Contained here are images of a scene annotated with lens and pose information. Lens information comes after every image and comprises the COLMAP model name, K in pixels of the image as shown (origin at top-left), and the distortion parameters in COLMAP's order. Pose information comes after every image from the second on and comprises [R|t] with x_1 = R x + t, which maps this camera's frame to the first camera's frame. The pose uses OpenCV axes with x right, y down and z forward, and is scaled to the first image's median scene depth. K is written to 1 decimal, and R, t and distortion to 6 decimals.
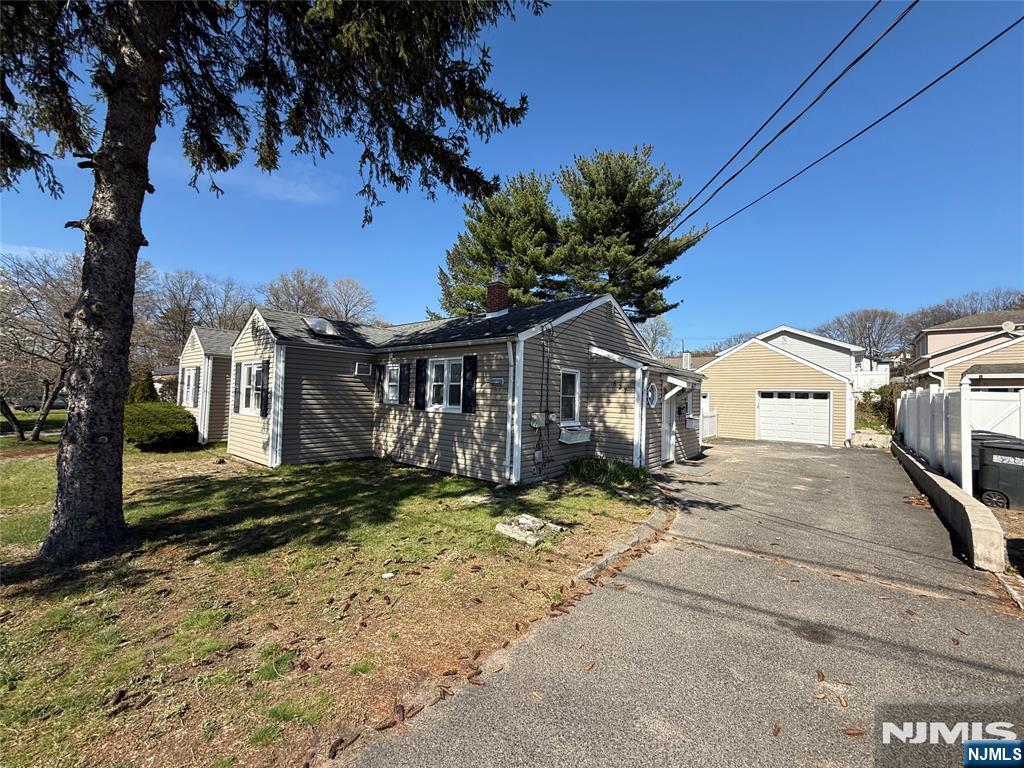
lens RADIAL K [[407.4, 0, 511.3], [0, 407.4, 383.0], [0, 0, 1]] dist [-0.000858, 0.000116]
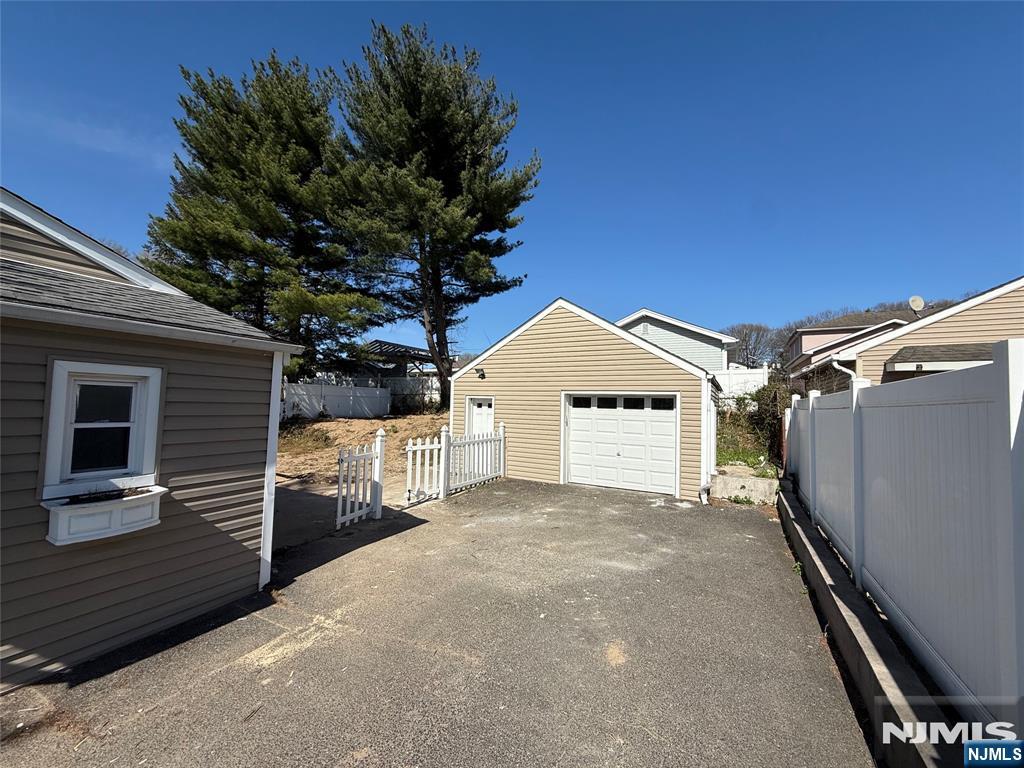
lens RADIAL K [[407.4, 0, 511.3], [0, 407.4, 383.0], [0, 0, 1]] dist [-0.000858, 0.000116]
pose [[0.980880, 0.009179, 0.194398, 0.430133], [-0.005497, 0.999795, -0.019473, 0.015374], [-0.194537, 0.018032, 0.980729, 0.478410]]
